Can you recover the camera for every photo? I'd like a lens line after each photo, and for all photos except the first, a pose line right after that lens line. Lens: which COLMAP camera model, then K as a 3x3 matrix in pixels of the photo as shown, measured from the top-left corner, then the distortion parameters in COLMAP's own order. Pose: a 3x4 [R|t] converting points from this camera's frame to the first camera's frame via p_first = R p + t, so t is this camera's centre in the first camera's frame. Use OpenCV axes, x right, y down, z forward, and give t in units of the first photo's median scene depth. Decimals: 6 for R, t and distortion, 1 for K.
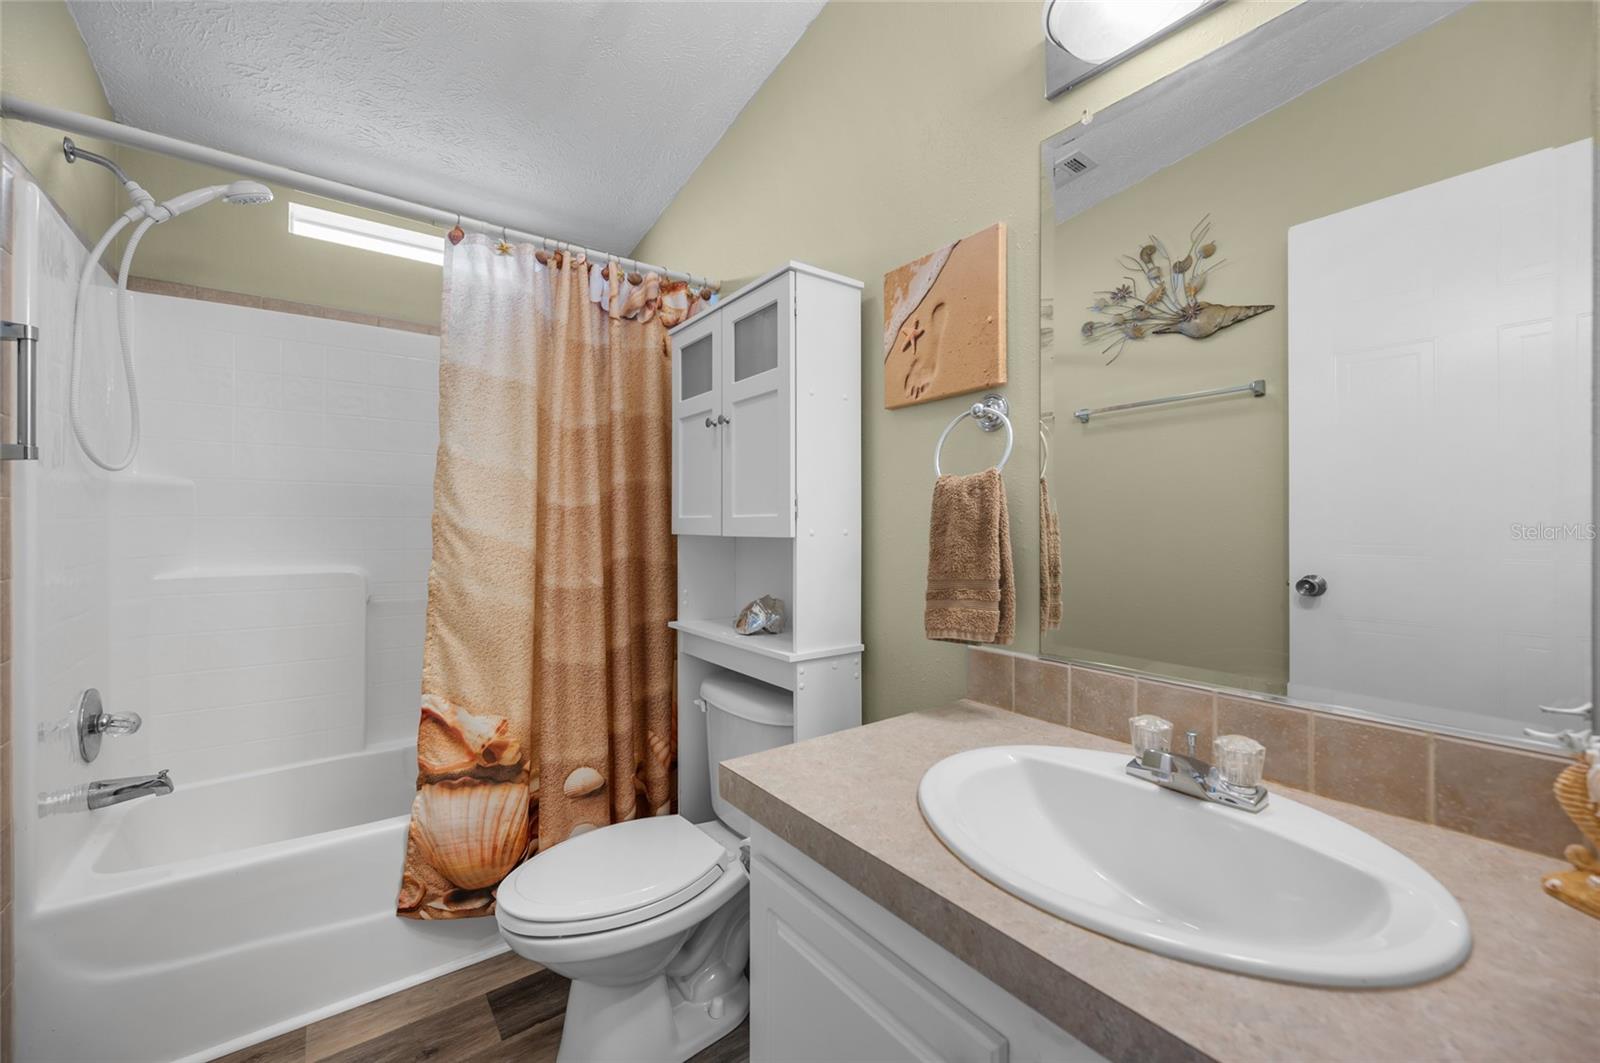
lens RADIAL K [[637.9, 0, 797.5], [0, 637.9, 522.3], [0, 0, 1]] dist [-0.000843, -0.000039]
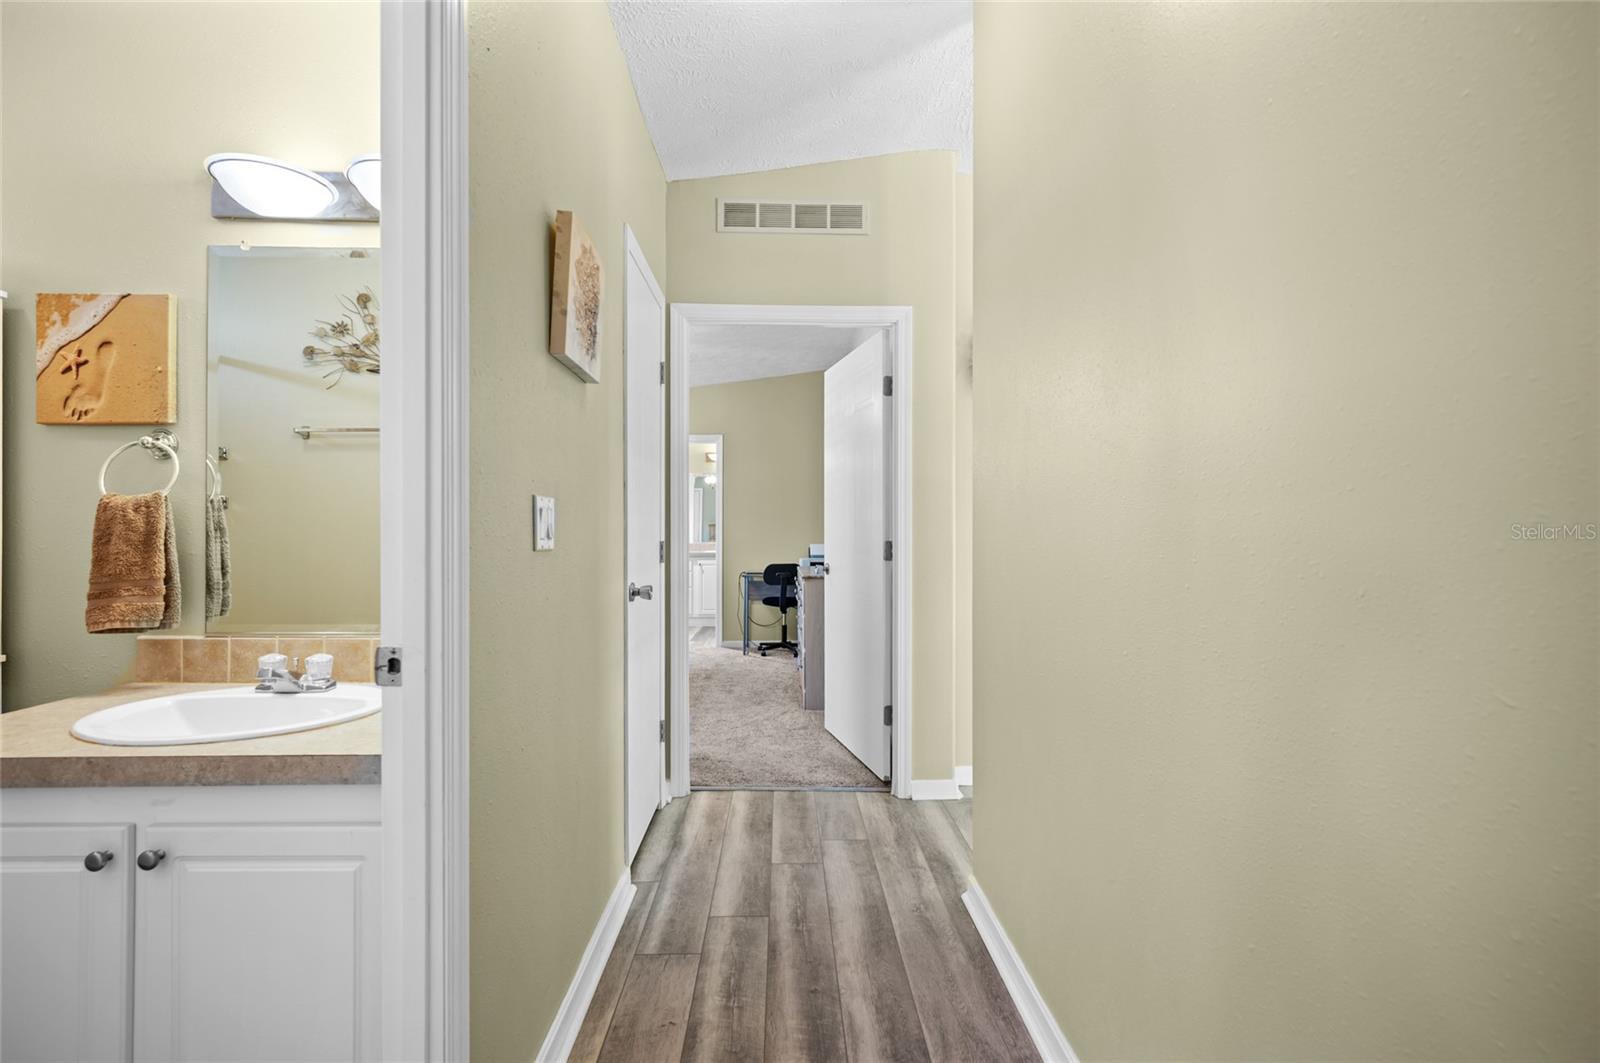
lens RADIAL K [[721.6, 0, 797.0], [0, 721.6, 533.3], [0, 0, 1]] dist [-0.000317, 0.000218]
pose [[0.581944, 0.002182, 0.813226, -0.115321], [-0.005393, 0.999985, 0.001176, -0.008911], [-0.813211, -0.005070, 0.581947, -0.815765]]
